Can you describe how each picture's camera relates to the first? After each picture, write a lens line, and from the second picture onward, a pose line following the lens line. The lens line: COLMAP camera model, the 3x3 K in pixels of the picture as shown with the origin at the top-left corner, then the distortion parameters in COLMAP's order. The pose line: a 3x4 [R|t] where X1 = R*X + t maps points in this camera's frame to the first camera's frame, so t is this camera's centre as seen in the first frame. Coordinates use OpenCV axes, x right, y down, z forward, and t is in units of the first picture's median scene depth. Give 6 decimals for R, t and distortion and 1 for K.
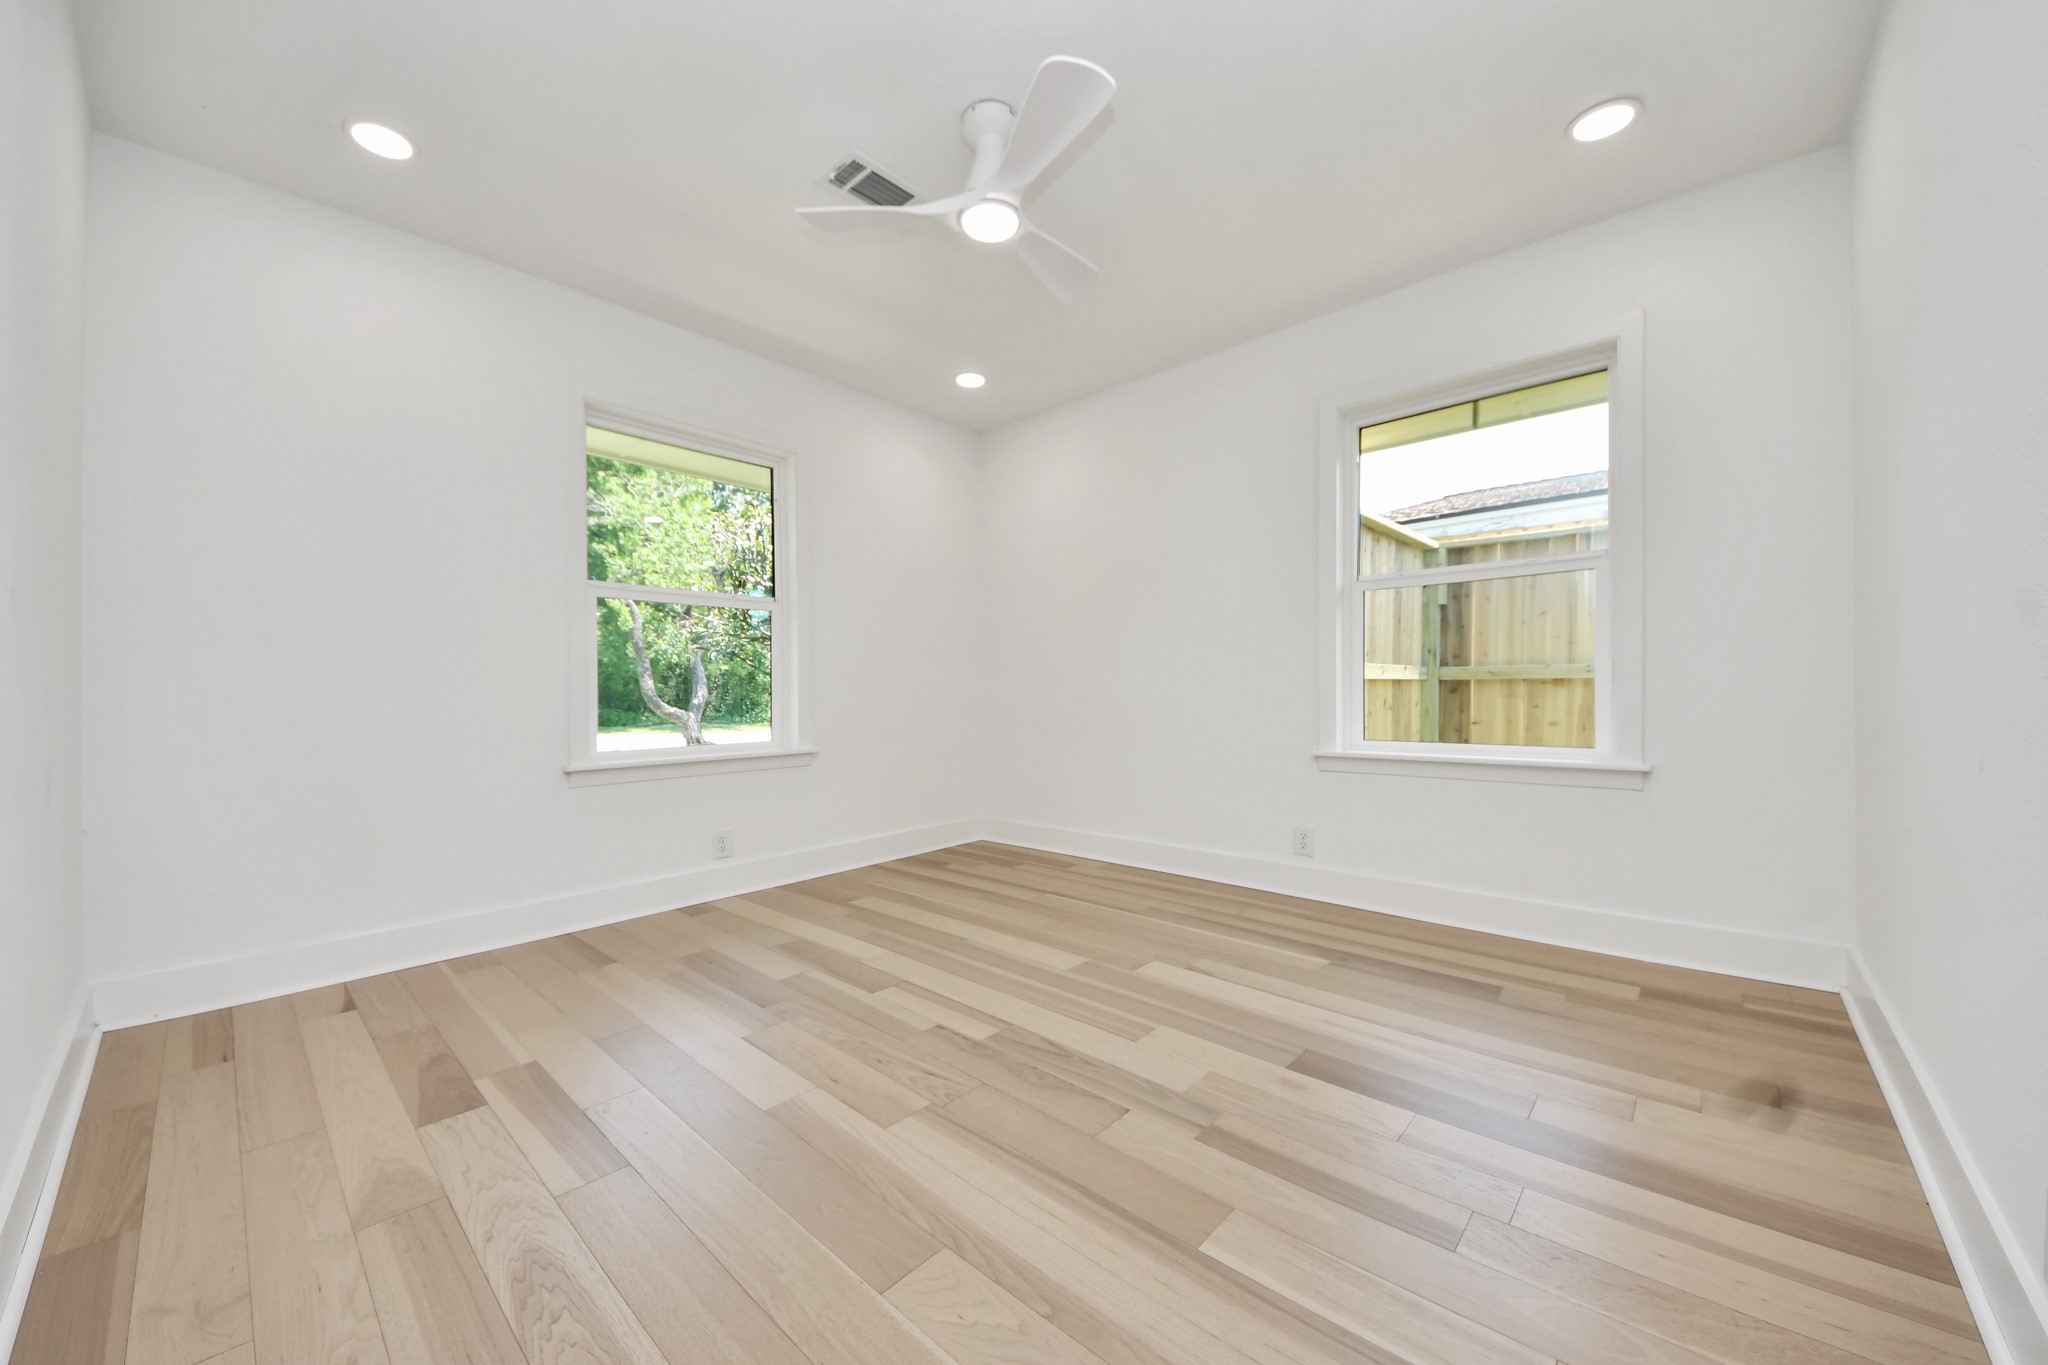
lens RADIAL K [[754.2, 0, 1024.0], [0, 754.2, 700.2], [0, 0, 1]] dist [0.005530, 0.000082]
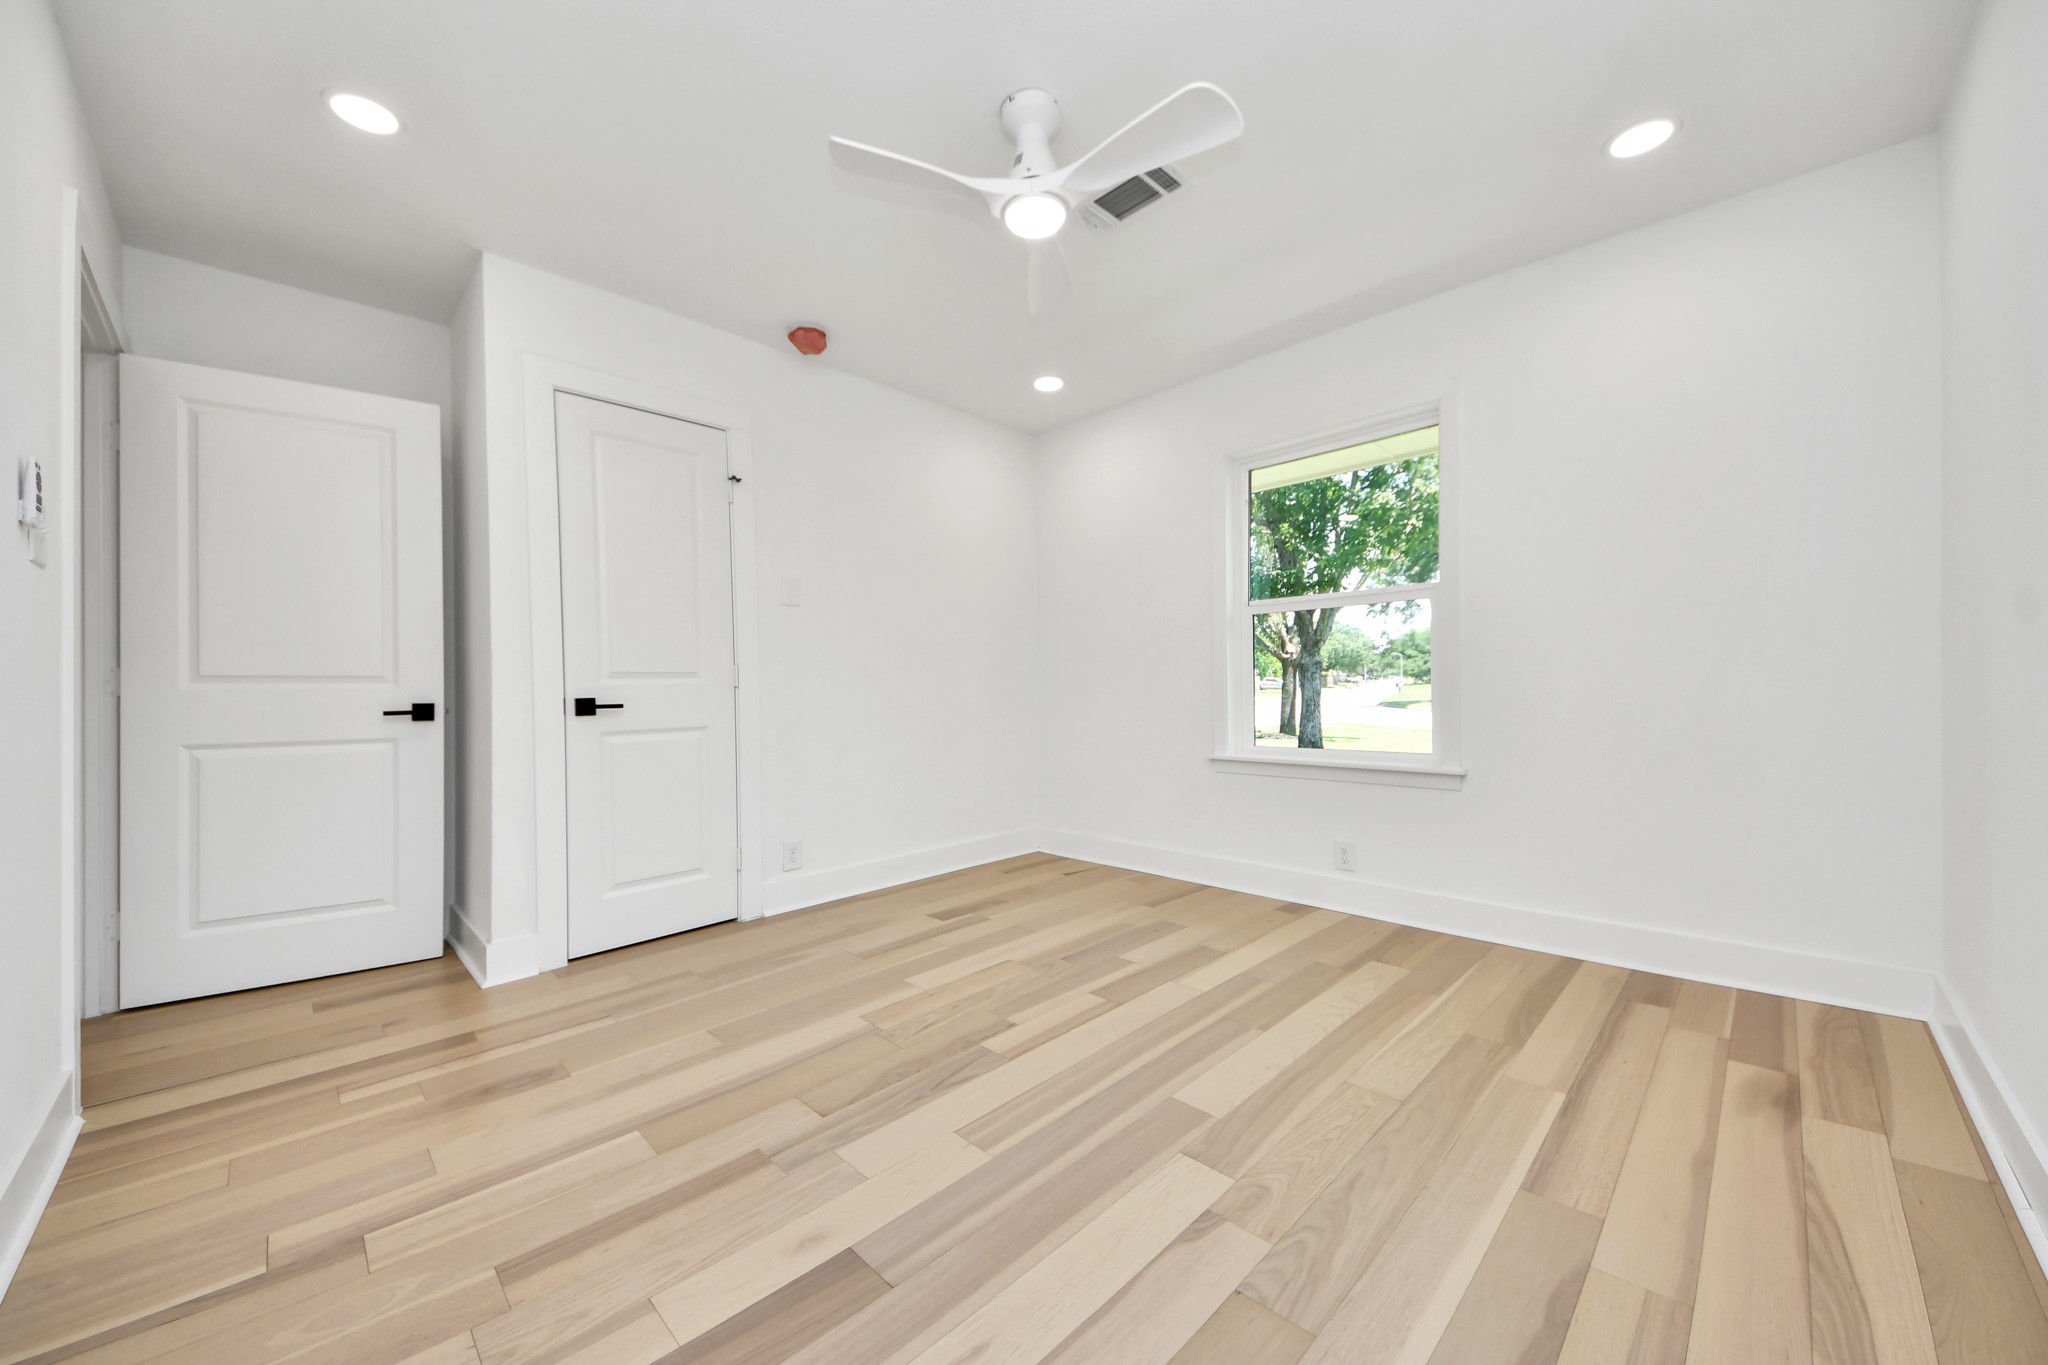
lens RADIAL K [[758.7, 0, 1024.0], [0, 758.7, 682.5], [0, 0, 1]] dist [-0.011312, -0.000177]
pose [[-0.045622, 0.008957, -0.998919, 0.824628], [-0.004986, 0.999945, 0.009194, -0.047249], [0.998946, 0.005400, -0.045575, 0.938668]]
